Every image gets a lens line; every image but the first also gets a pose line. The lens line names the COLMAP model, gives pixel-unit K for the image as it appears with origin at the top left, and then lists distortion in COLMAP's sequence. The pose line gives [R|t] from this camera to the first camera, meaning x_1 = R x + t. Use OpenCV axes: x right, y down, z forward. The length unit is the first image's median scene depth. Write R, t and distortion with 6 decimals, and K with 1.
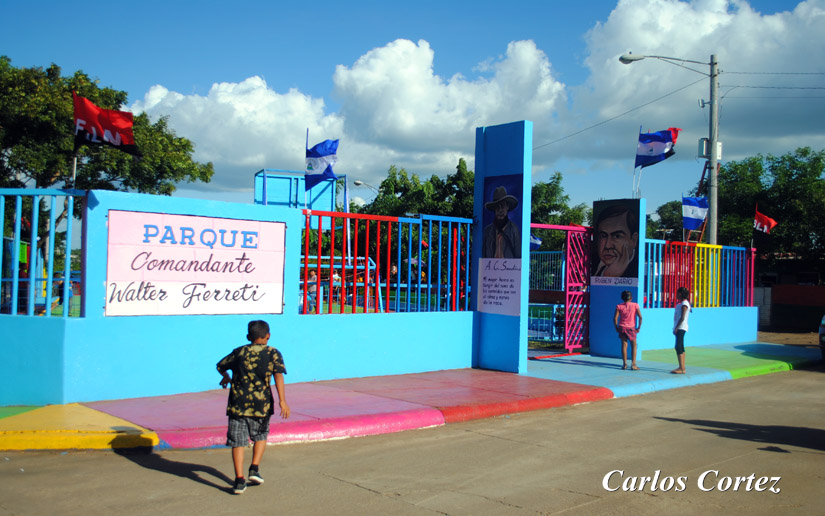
lens RADIAL K [[896.3, 0, 412.5], [0, 896.3, 258.0], [0, 0, 1]] dist [-0.019582, 0.002999]
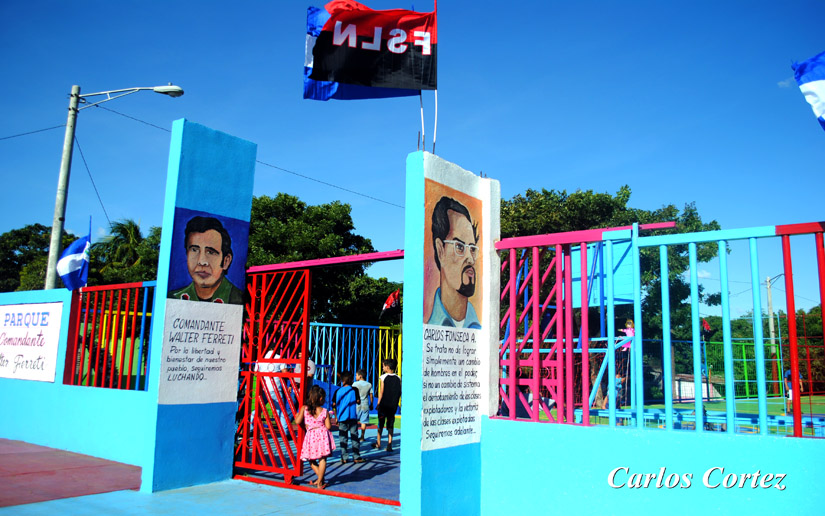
lens RADIAL K [[637.9, 0, 418.4], [0, 637.9, 244.2], [0, 0, 1]] dist [-0.059698, -0.044442]
pose [[0.241186, -0.203380, -0.948929, 0.756414], [0.004920, 0.978038, -0.208368, 0.057951], [0.970466, 0.045587, 0.236890, 1.287058]]
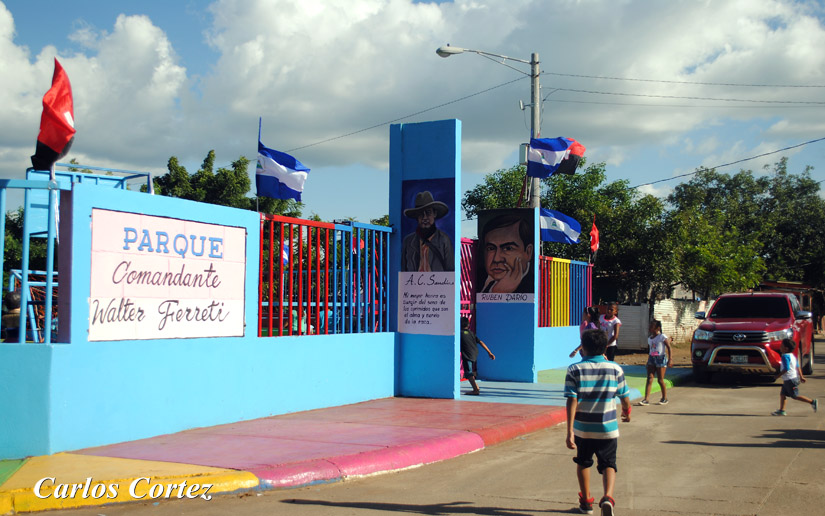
lens RADIAL K [[1108.1, 0, 411.6], [0, 1108.1, 270.1], [0, 0, 1]] dist [0.081547, -0.018086]
pose [[0.931801, -0.005682, 0.362924, -0.387222], [0.010806, 0.999869, -0.012091, 0.014816], [-0.362808, 0.015189, 0.931740, -0.029034]]
